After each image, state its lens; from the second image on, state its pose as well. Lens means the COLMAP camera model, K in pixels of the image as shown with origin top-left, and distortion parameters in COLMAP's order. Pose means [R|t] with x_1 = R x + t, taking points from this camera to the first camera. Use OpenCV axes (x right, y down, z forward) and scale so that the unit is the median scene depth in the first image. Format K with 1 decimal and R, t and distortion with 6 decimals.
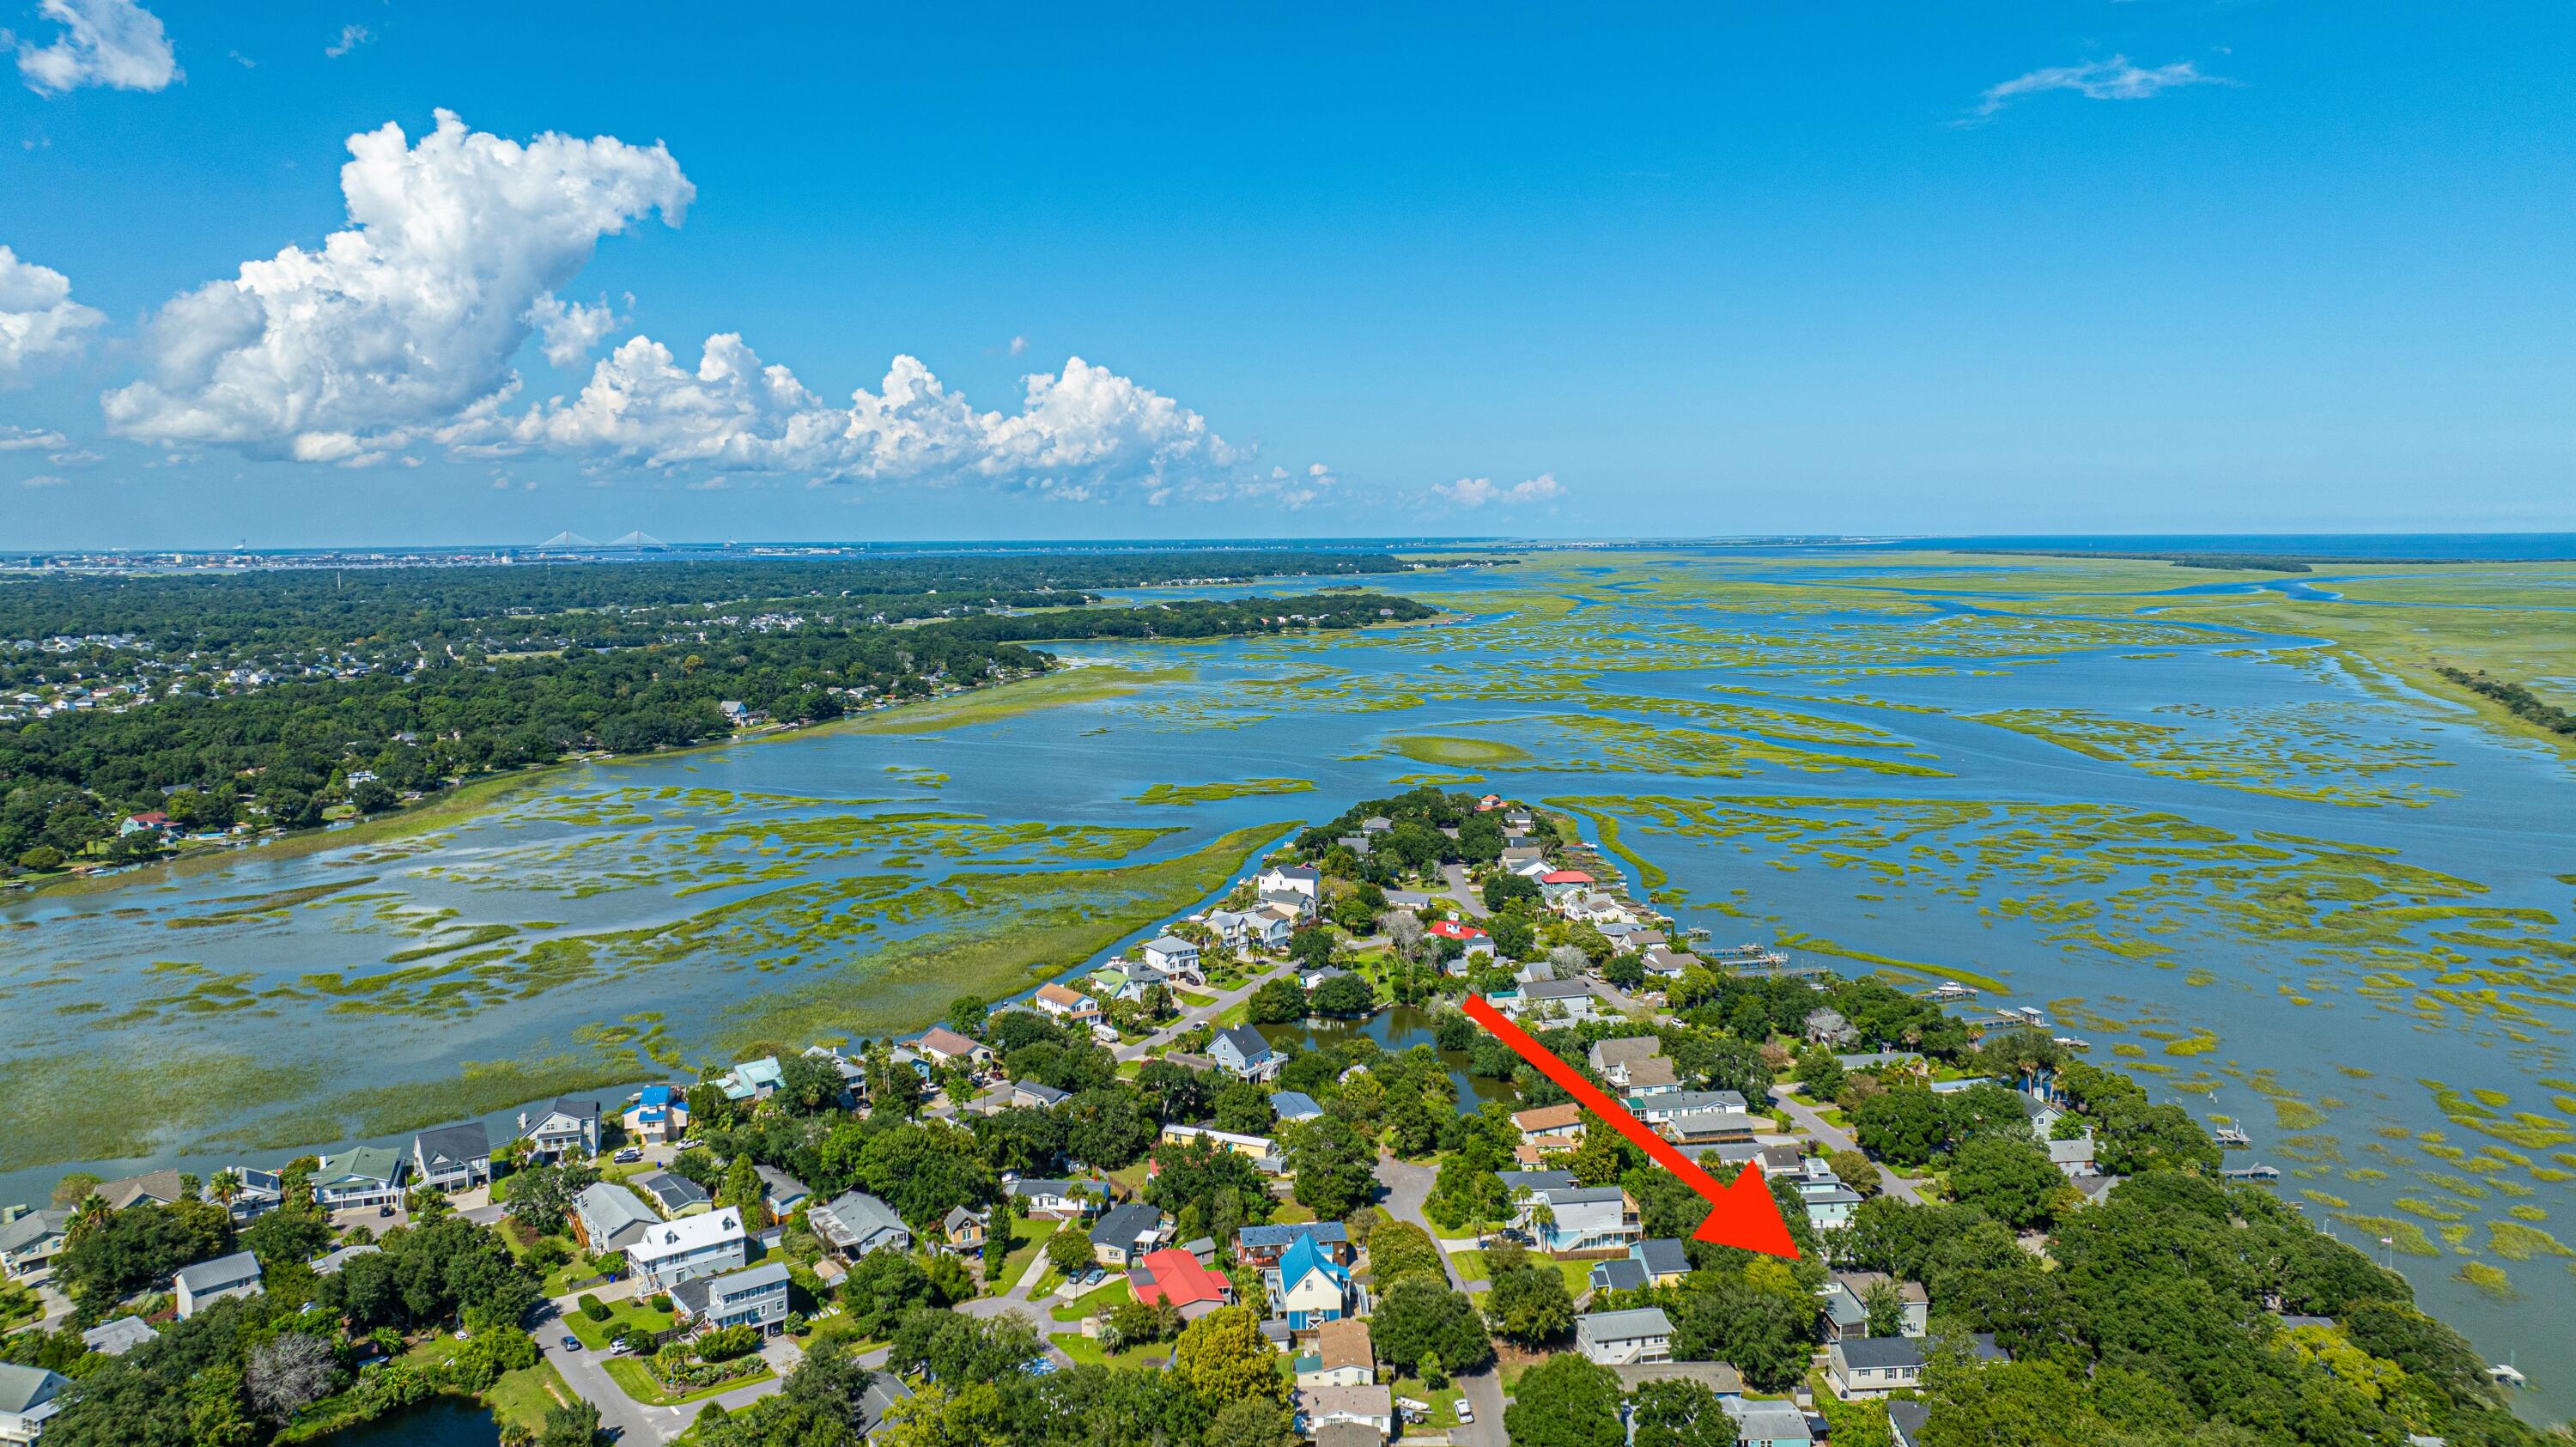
lens RADIAL K [[1801.2, 0, 1288.0], [0, 1801.2, 723.5], [0, 0, 1]] dist [-0.038127, 0.041277]
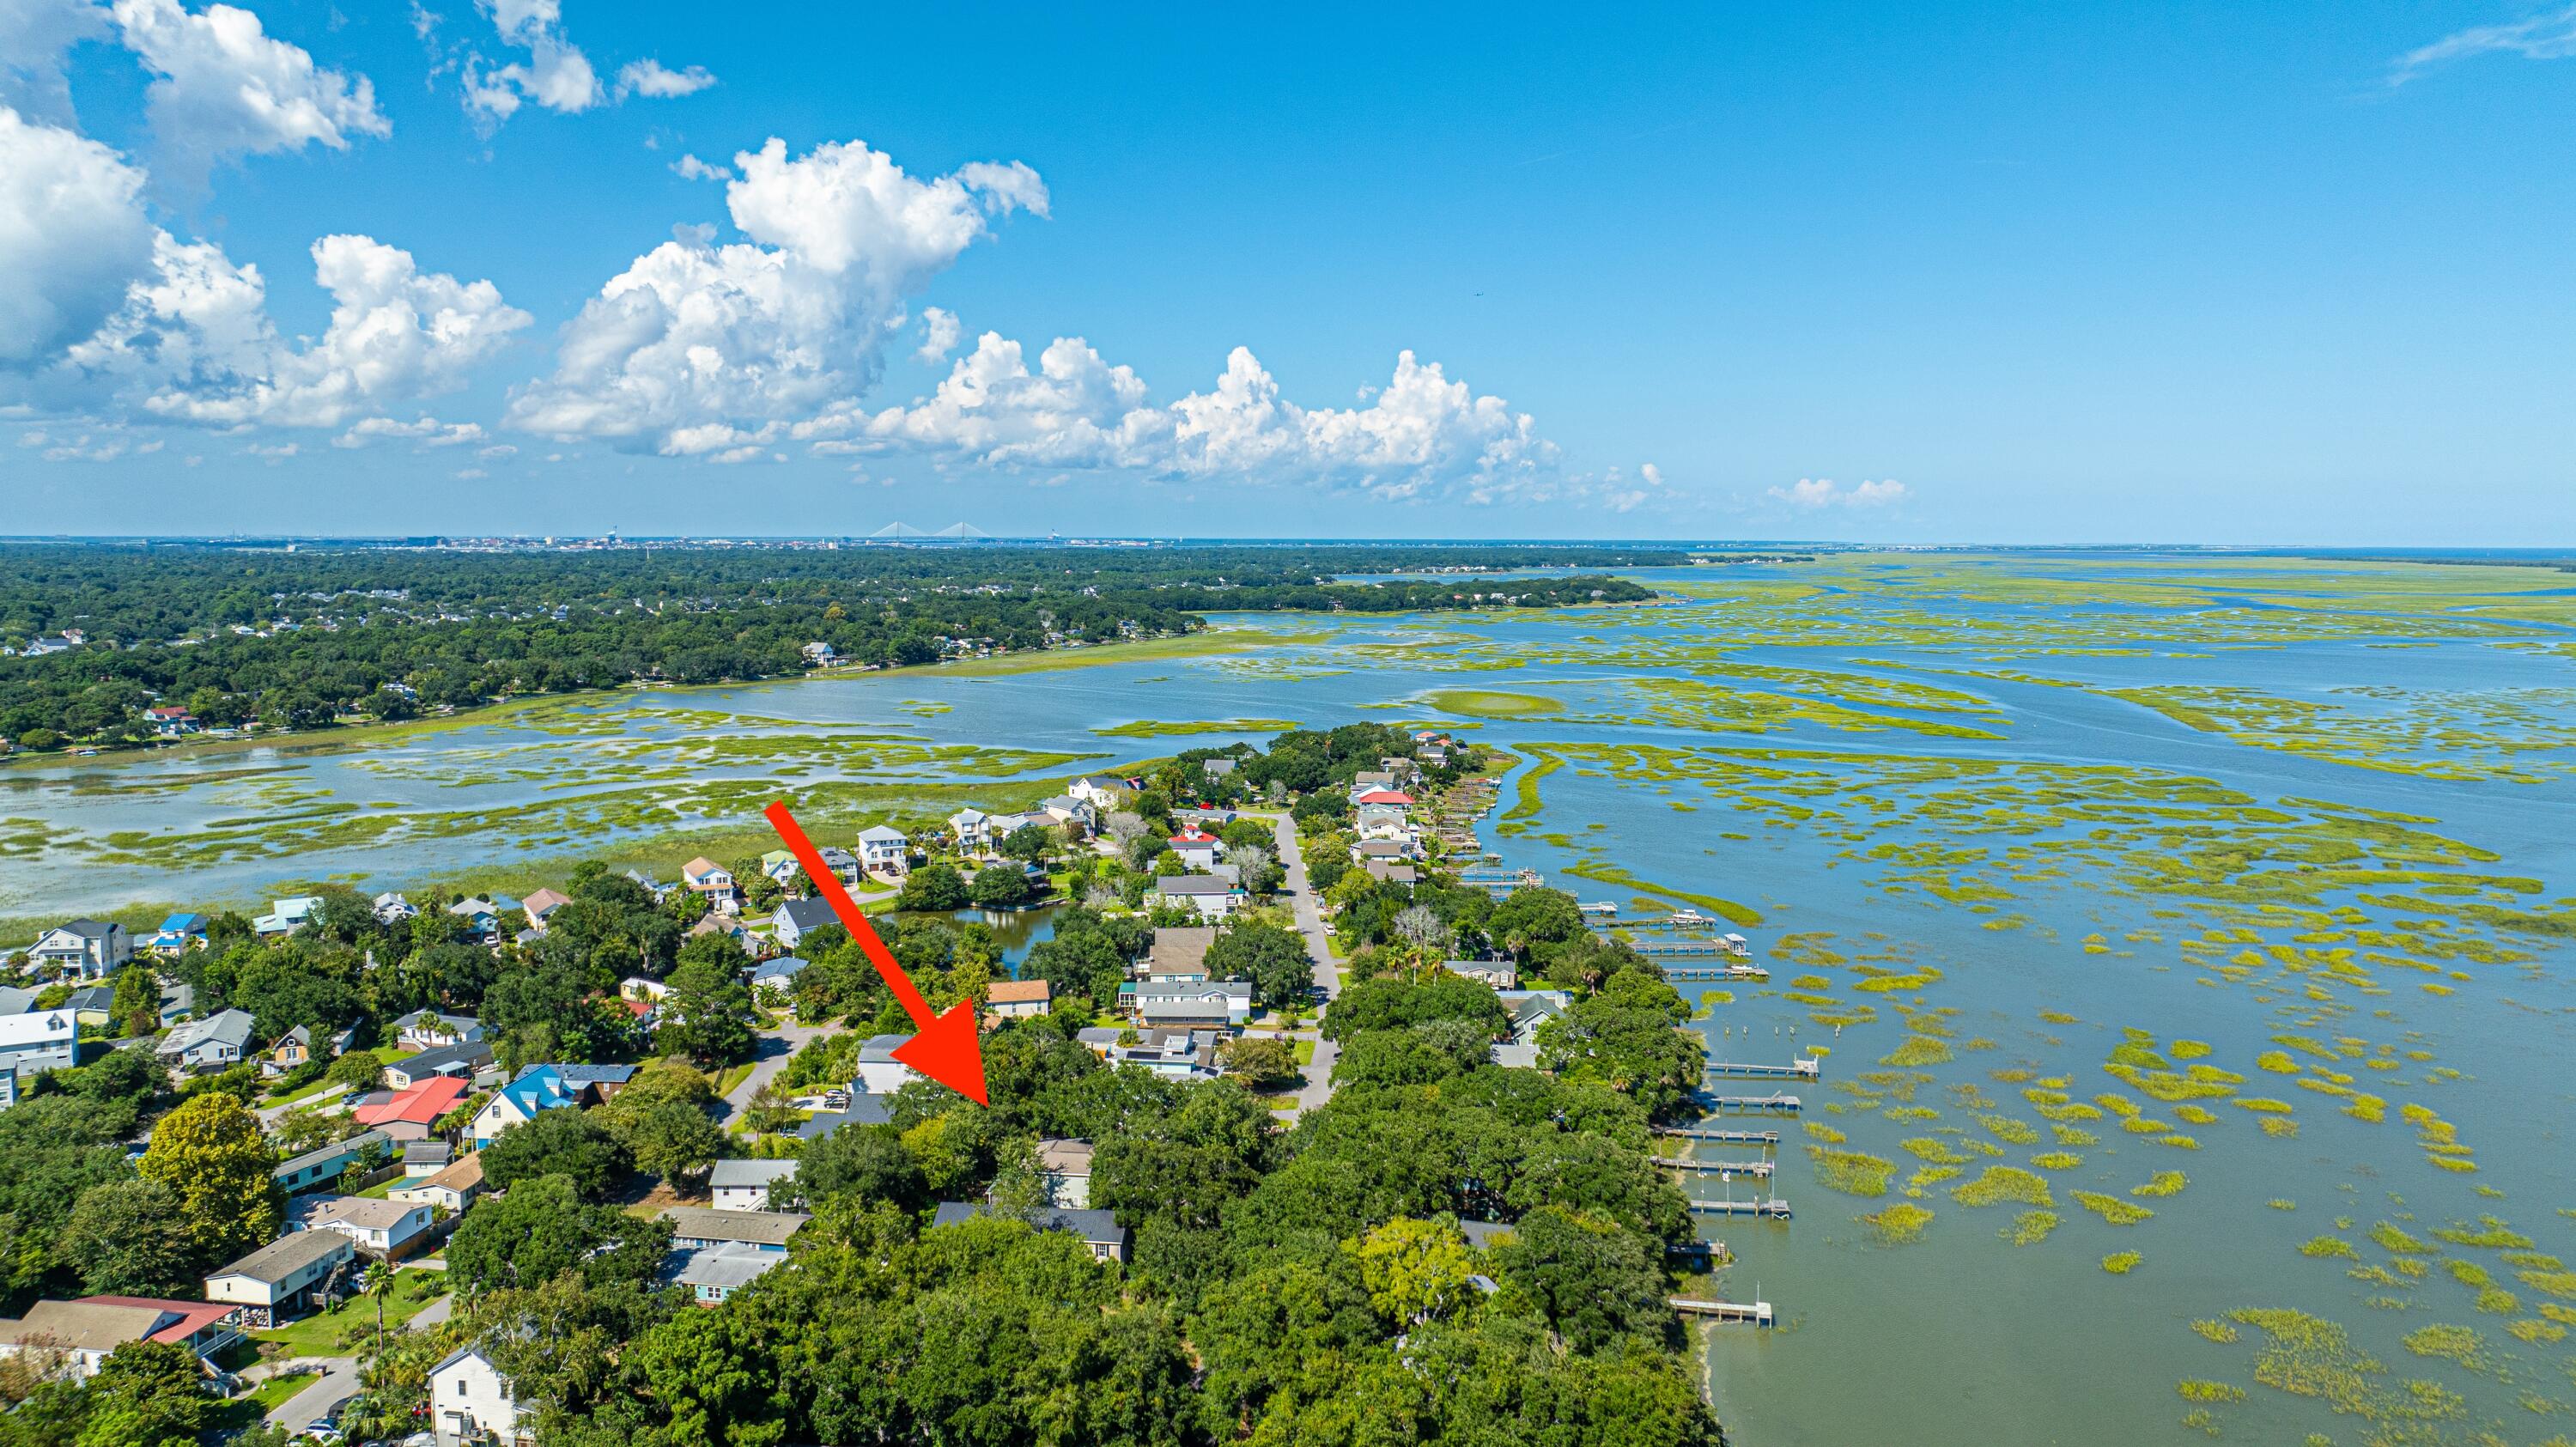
lens RADIAL K [[1812.3, 0, 1288.0], [0, 1812.3, 723.5], [0, 0, 1]] dist [-0.041922, 0.055474]
pose [[0.983905, 0.031487, -0.175898, 0.369767], [-0.031584, 0.999499, 0.002250, 0.063489], [0.175881, 0.003342, 0.984406, 0.100783]]
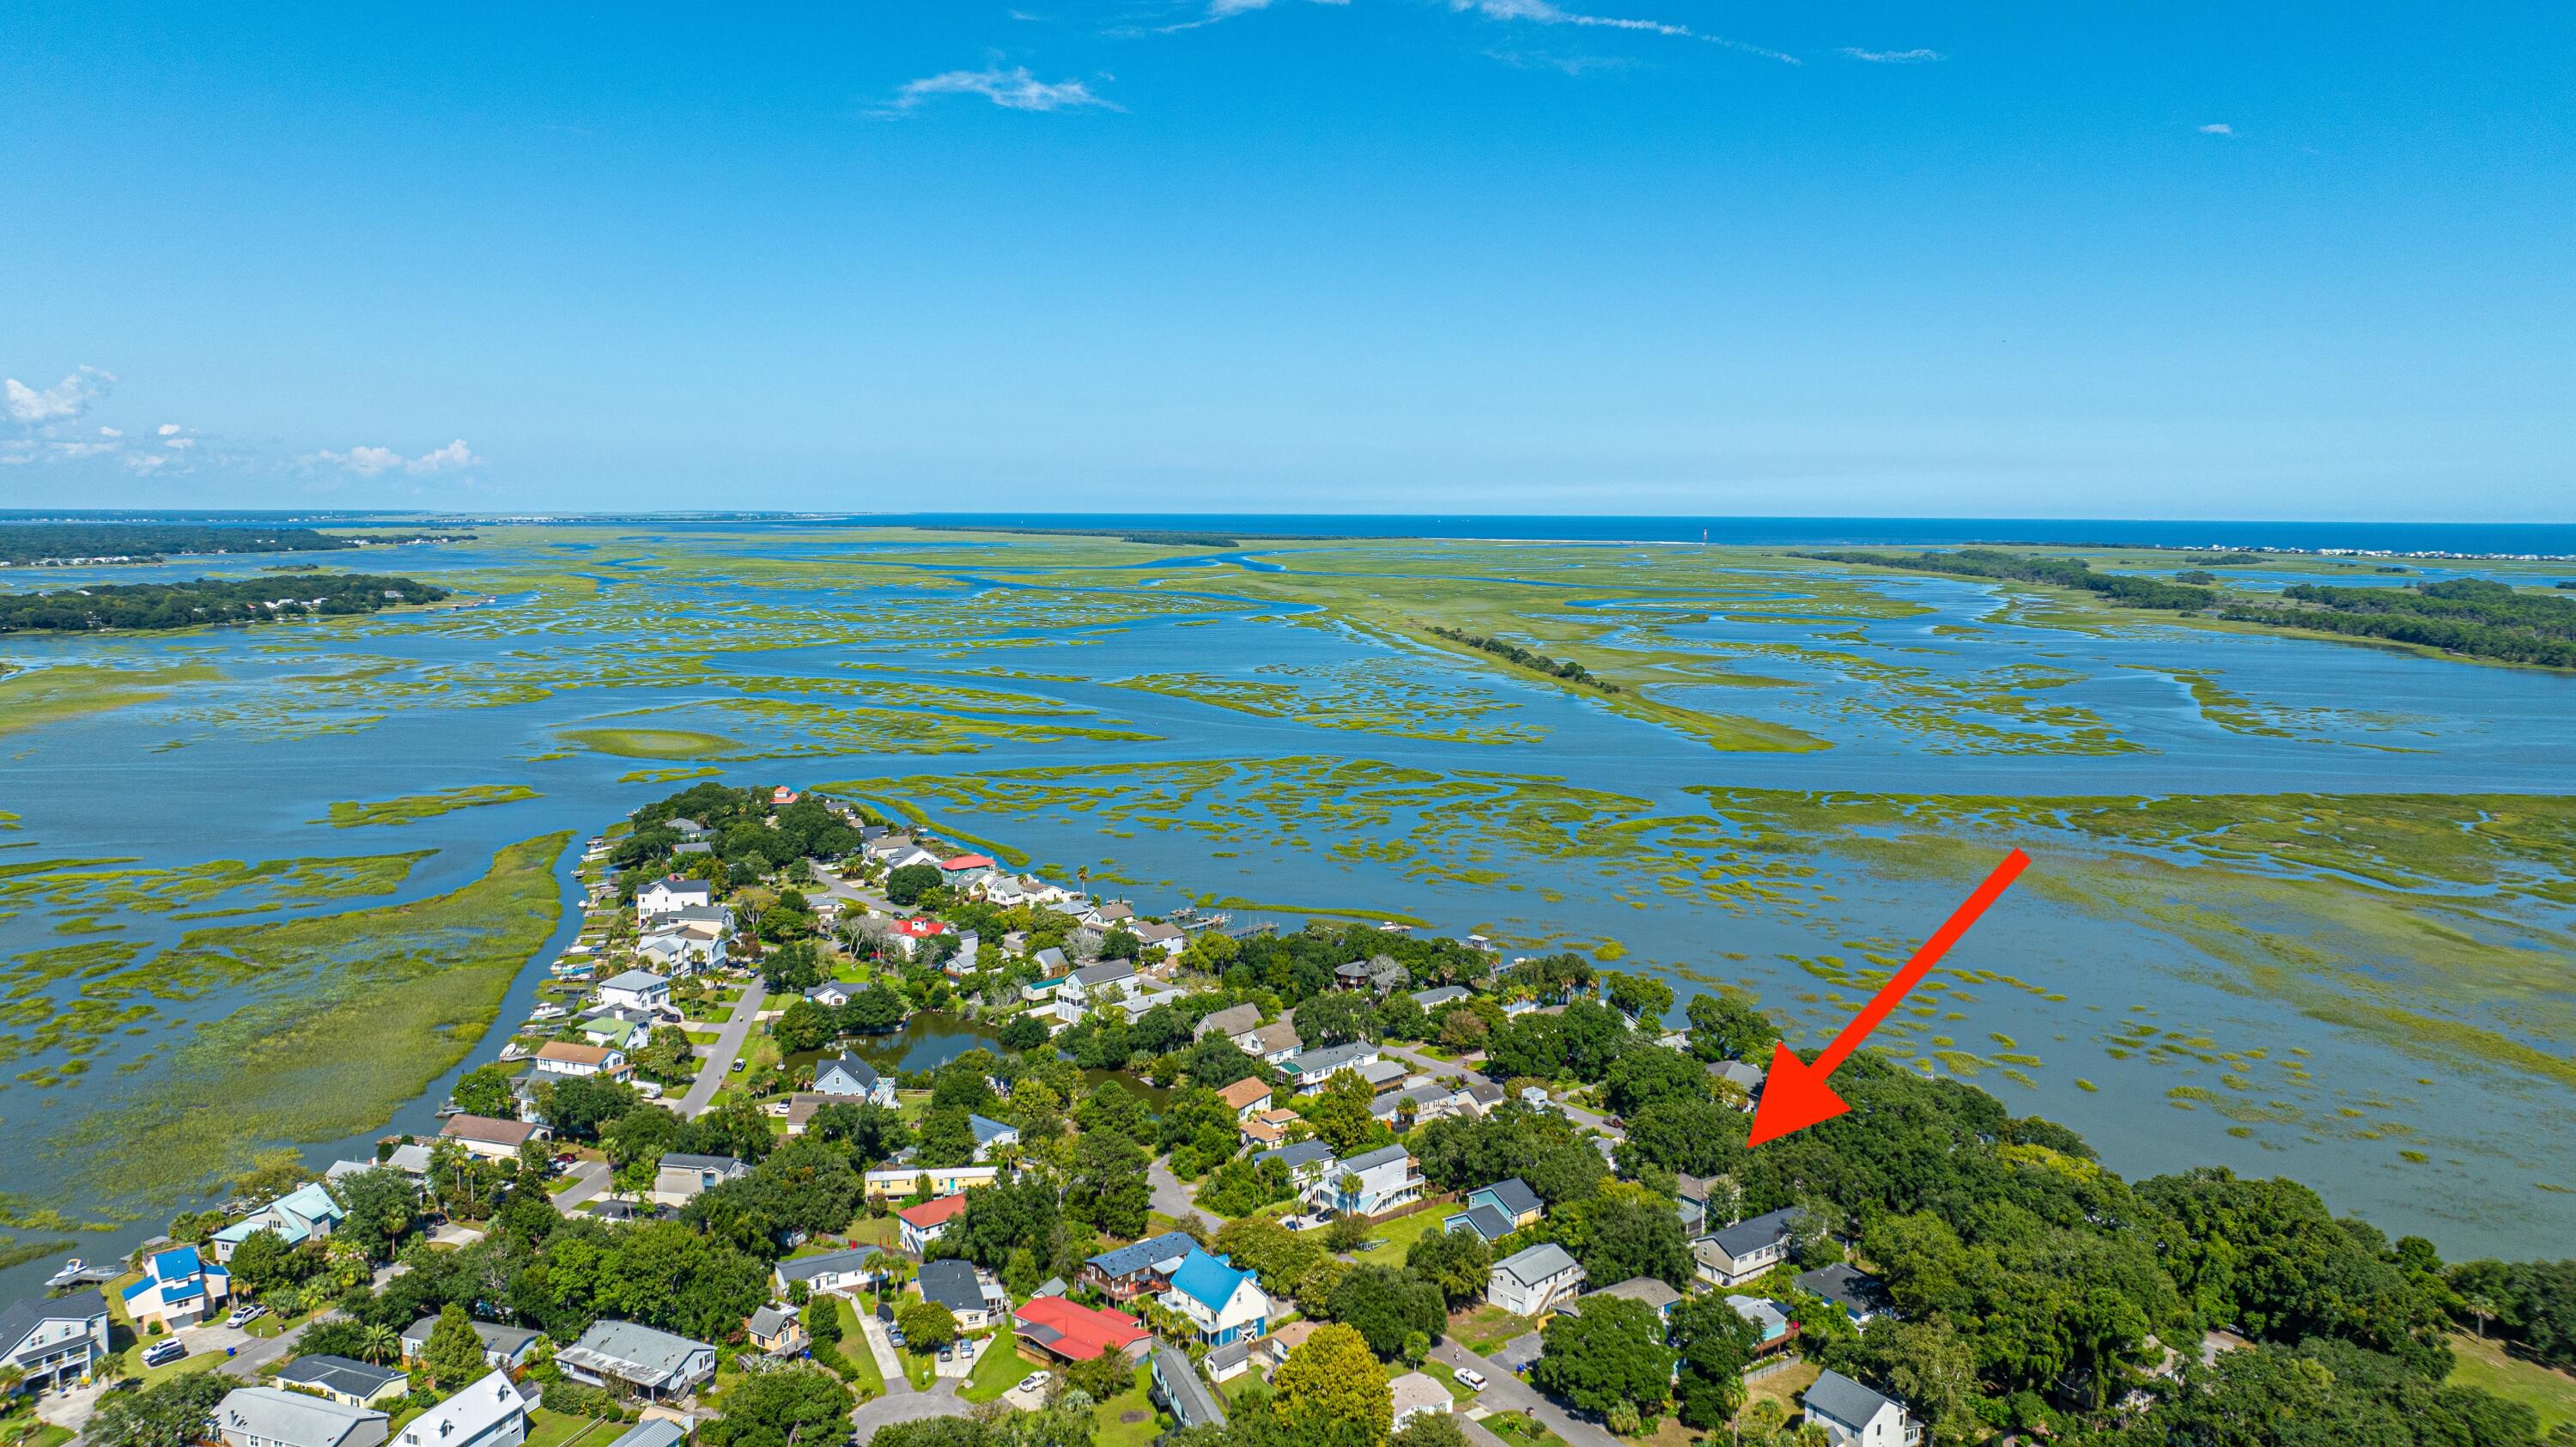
lens RADIAL K [[1801.2, 0, 1288.0], [0, 1801.2, 723.5], [0, 0, 1]] dist [-0.038127, 0.041277]
pose [[0.840726, -0.052494, 0.538911, -0.302585], [0.045263, 0.998619, 0.026661, -0.011329], [-0.539566, 0.001978, 0.841941, 0.115973]]
